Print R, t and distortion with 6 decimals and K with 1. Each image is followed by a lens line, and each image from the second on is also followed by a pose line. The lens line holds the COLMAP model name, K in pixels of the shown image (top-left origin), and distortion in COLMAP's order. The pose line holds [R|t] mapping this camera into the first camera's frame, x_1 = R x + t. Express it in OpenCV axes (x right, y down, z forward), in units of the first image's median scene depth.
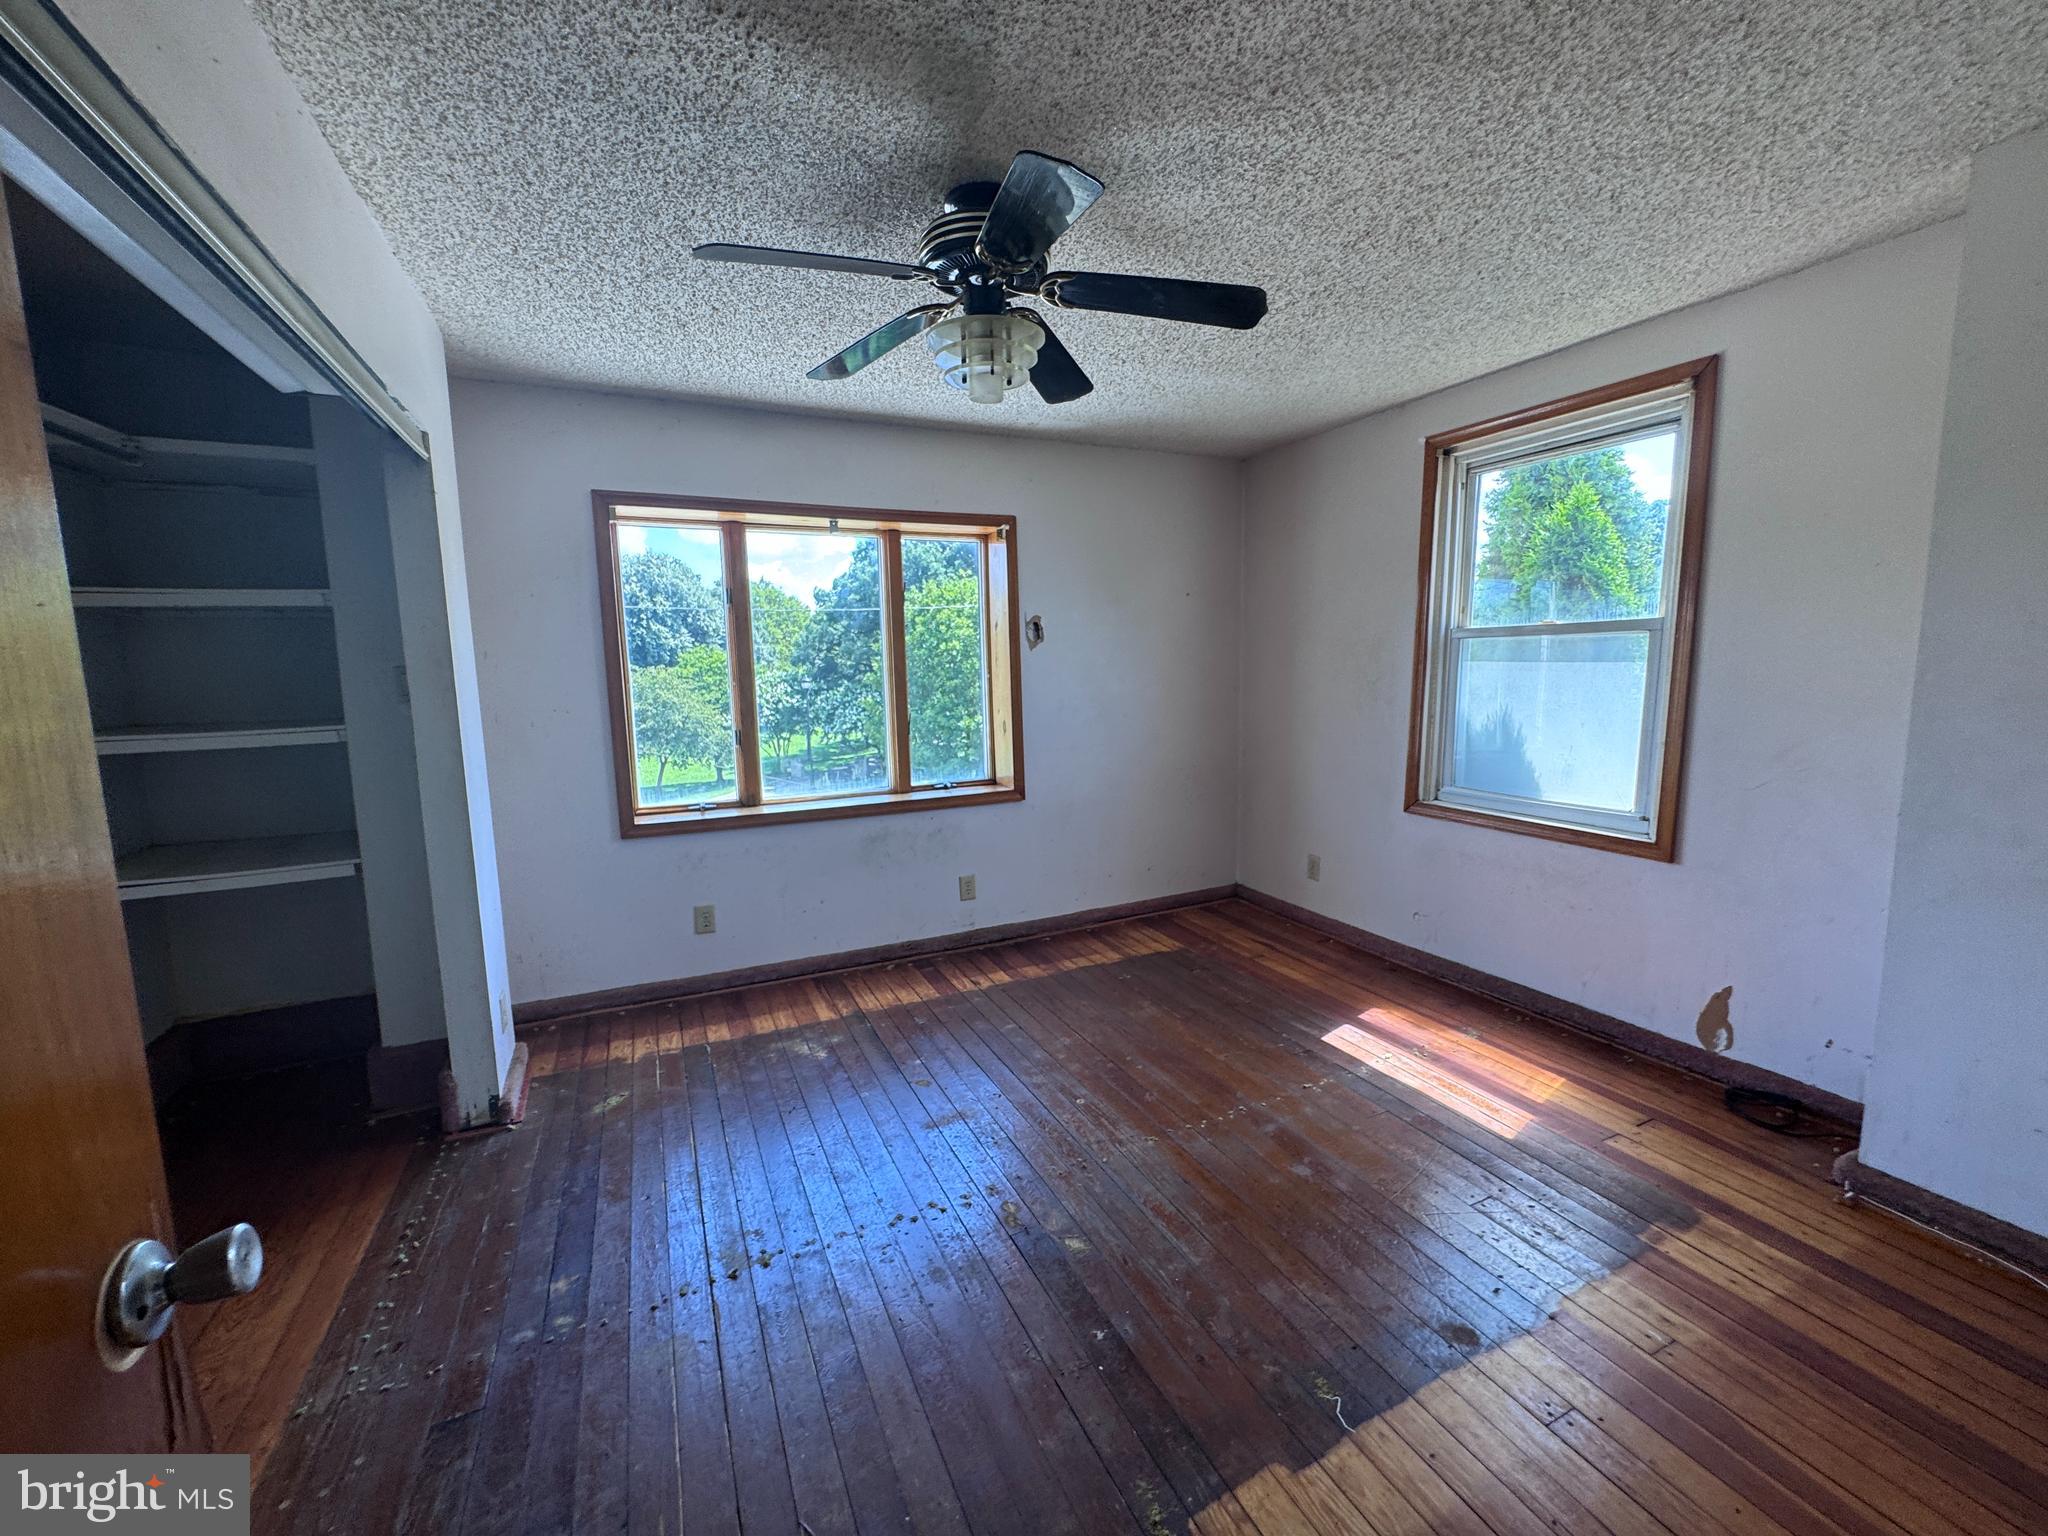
lens RADIAL K [[821.9, 0, 1019.4], [0, 821.9, 767.2], [0, 0, 1]] dist [-0.009931, 0.000890]
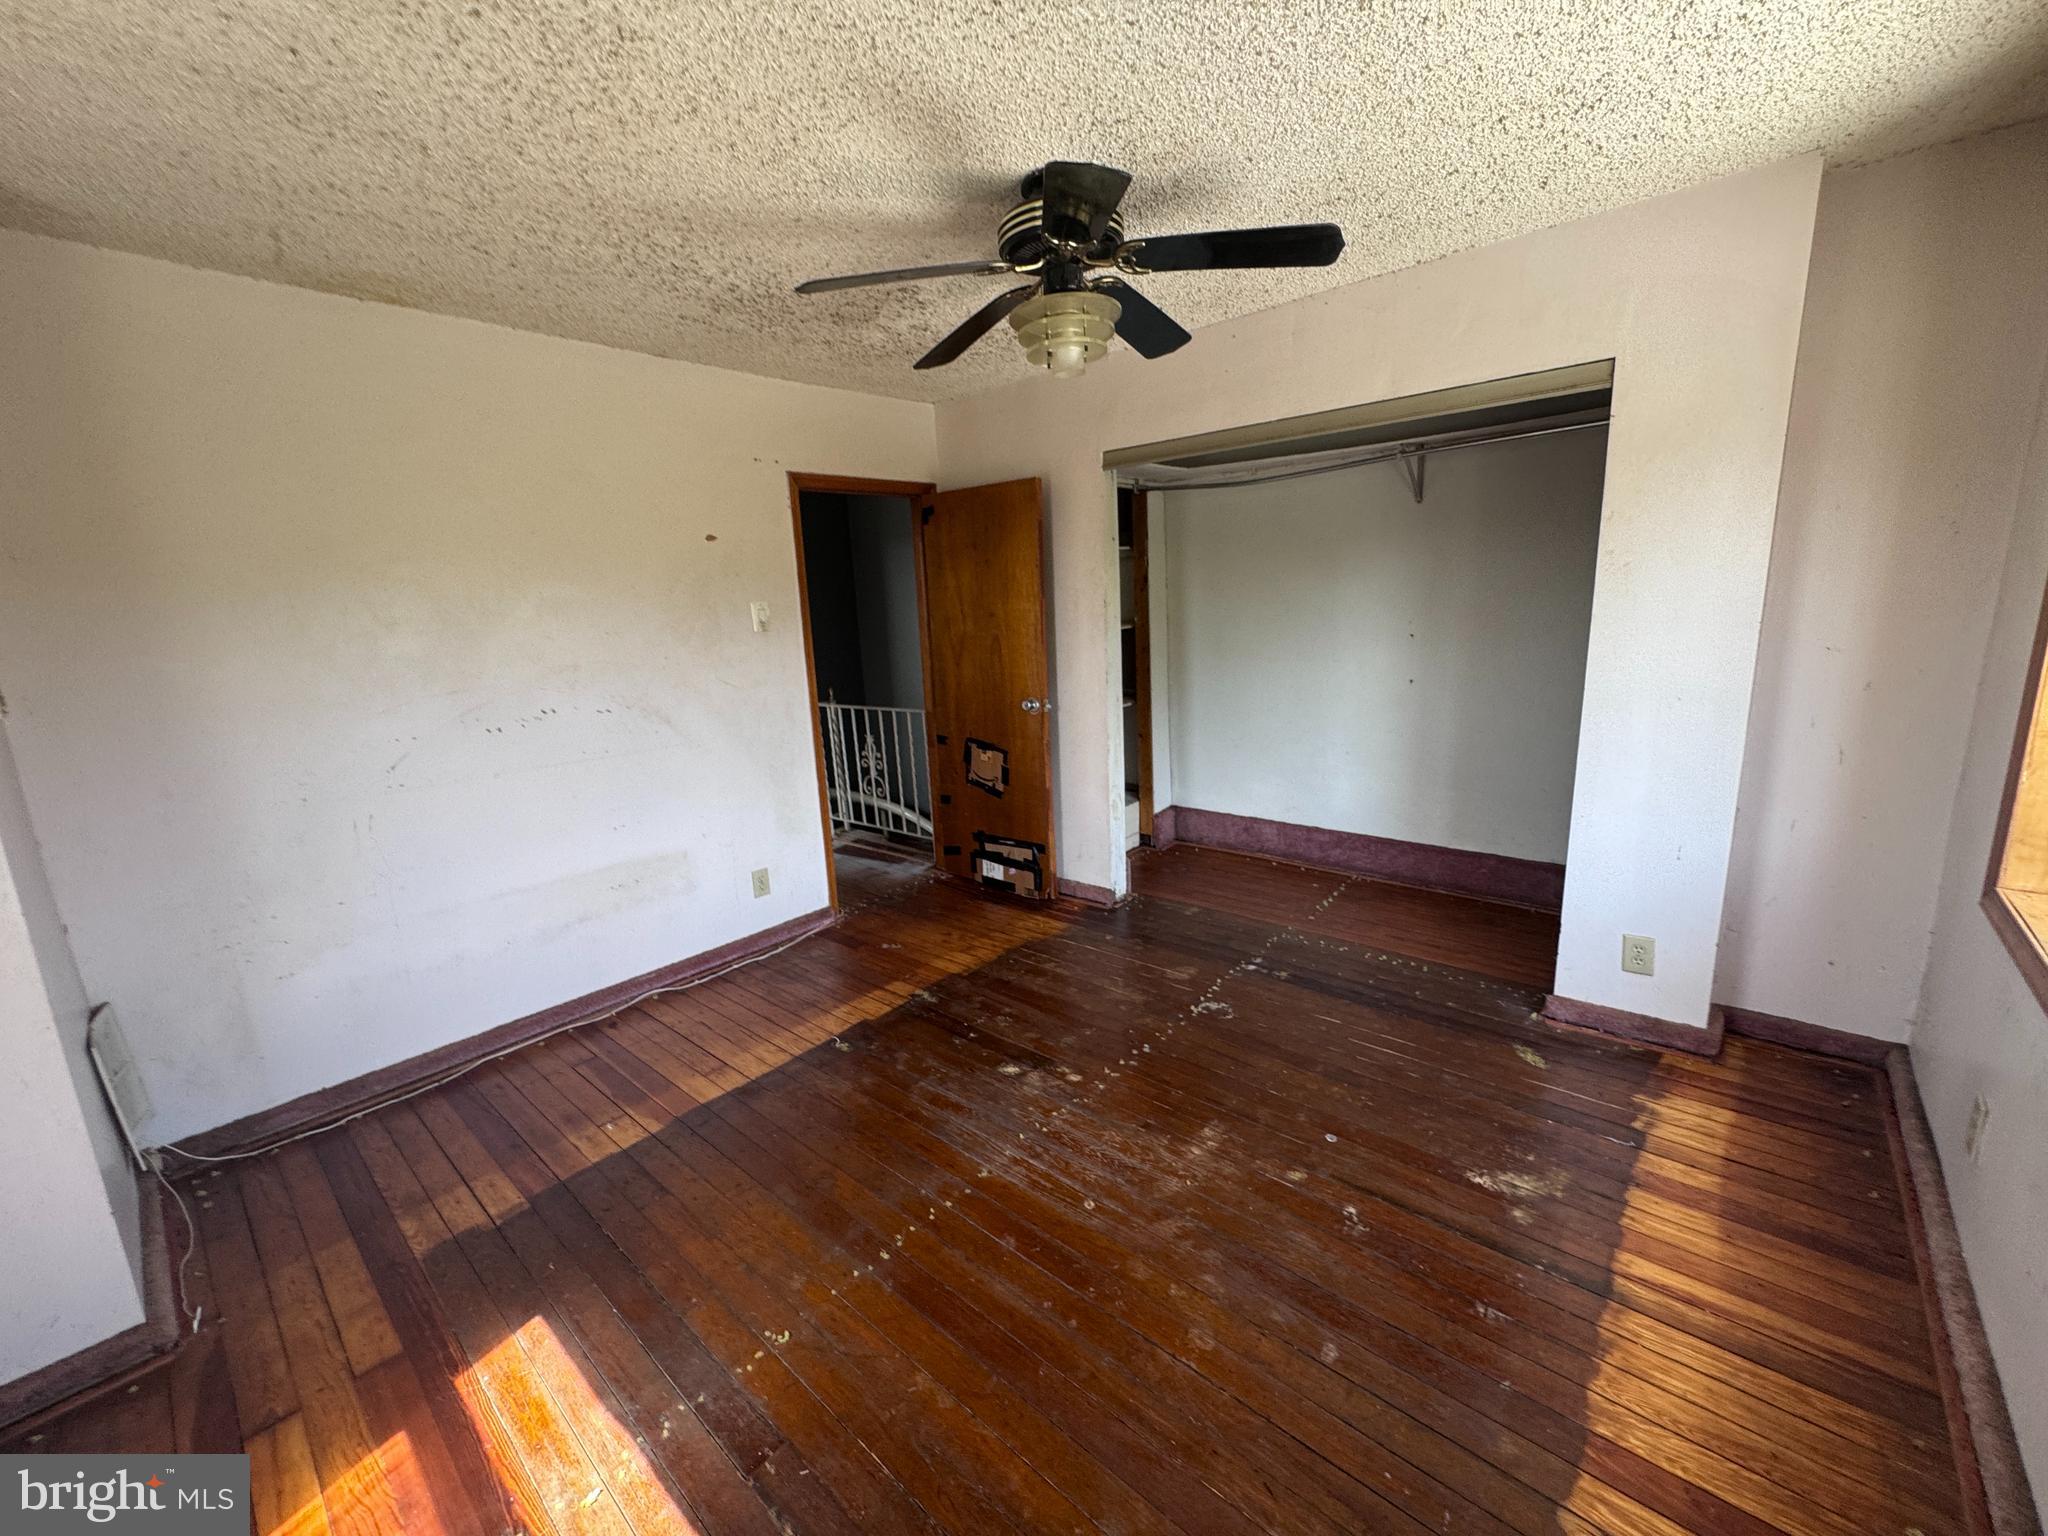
lens RADIAL K [[821.9, 0, 1019.4], [0, 821.9, 767.2], [0, 0, 1]] dist [-0.009931, 0.000890]
pose [[-0.914838, 0.148766, -0.375419, 0.381088], [0.017646, 0.943508, 0.330880, -0.250224], [0.403435, 0.296077, -0.865782, 1.592719]]
